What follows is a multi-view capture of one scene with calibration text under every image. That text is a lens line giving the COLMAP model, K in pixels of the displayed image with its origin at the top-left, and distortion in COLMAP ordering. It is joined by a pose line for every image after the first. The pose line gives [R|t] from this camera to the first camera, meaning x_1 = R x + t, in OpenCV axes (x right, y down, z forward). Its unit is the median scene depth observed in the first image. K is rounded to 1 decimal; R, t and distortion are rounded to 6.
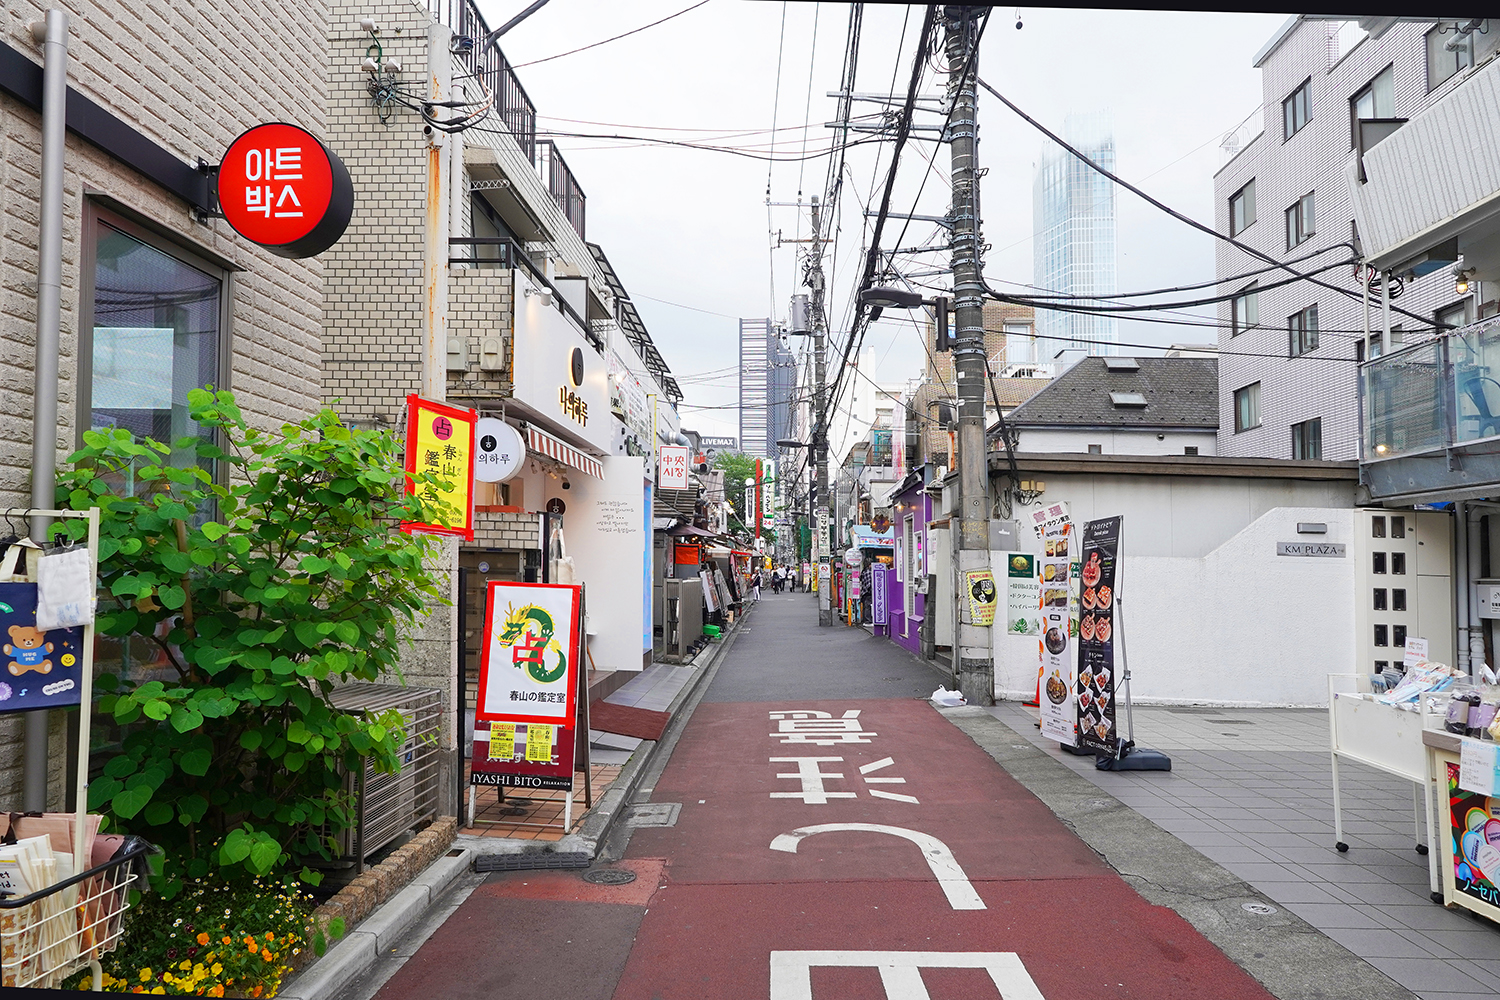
lens RADIAL K [[944.6, 0, 750.5], [0, 944.6, 500.4], [0, 0, 1]] dist [-0.004805, -0.001465]
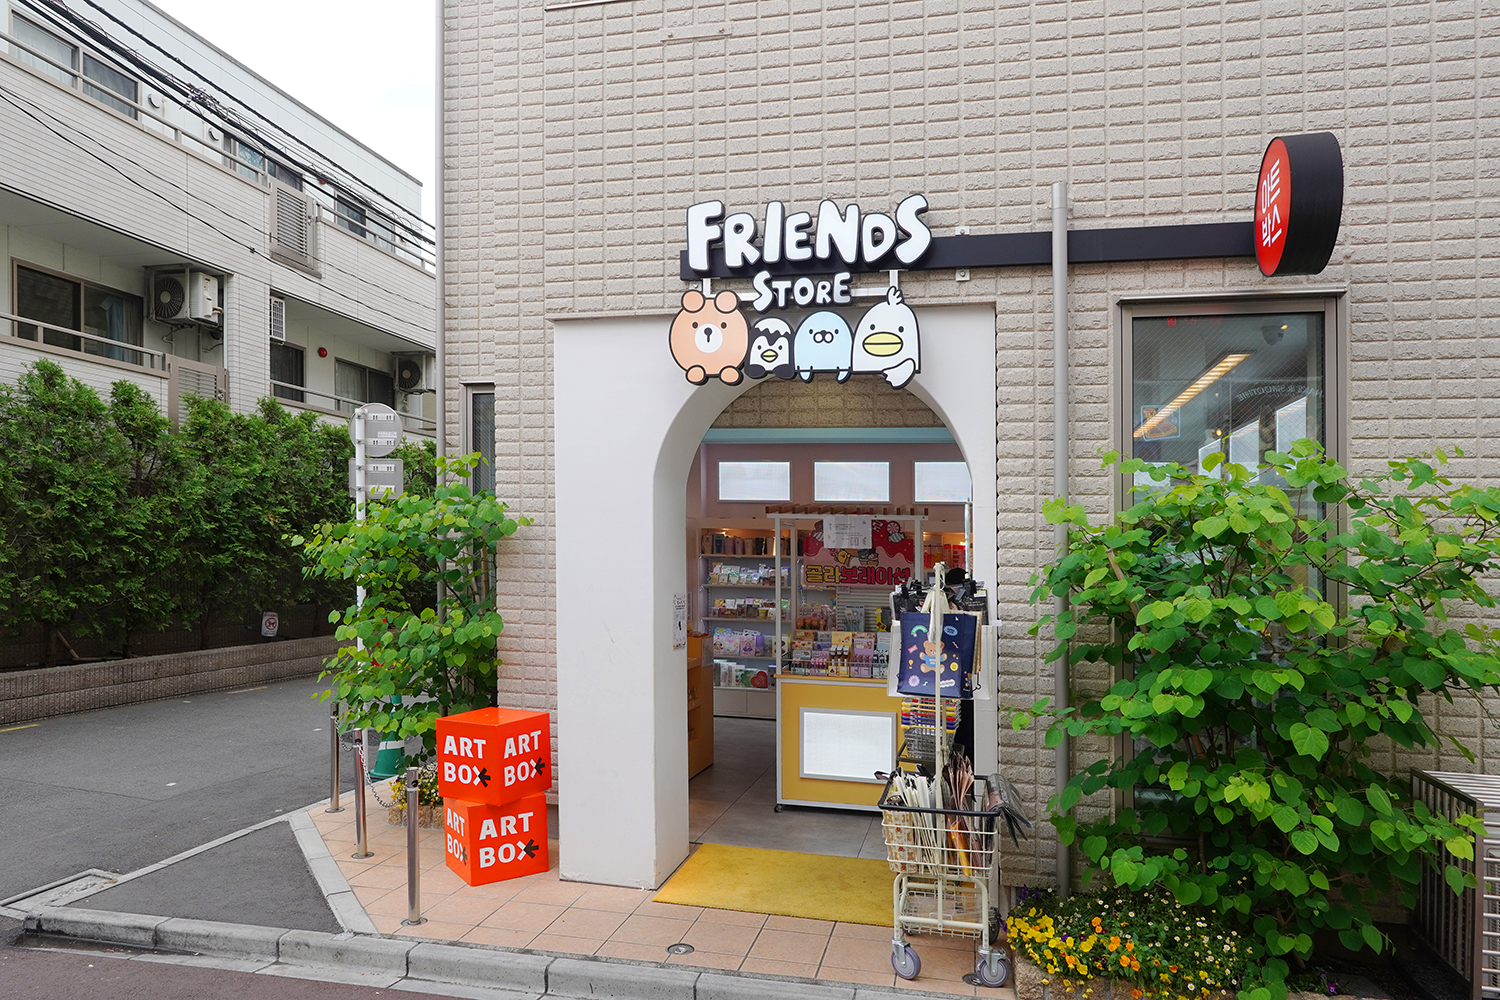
lens RADIAL K [[944.6, 0, 766.9], [0, 944.6, 573.9], [0, 0, 1]] dist [-0.004805, -0.001465]
pose [[-0.172484, 0.002014, -0.985010, 0.601278], [0.045105, 0.998965, -0.005856, 0.015356], [0.983979, -0.045439, -0.172396, 0.756714]]
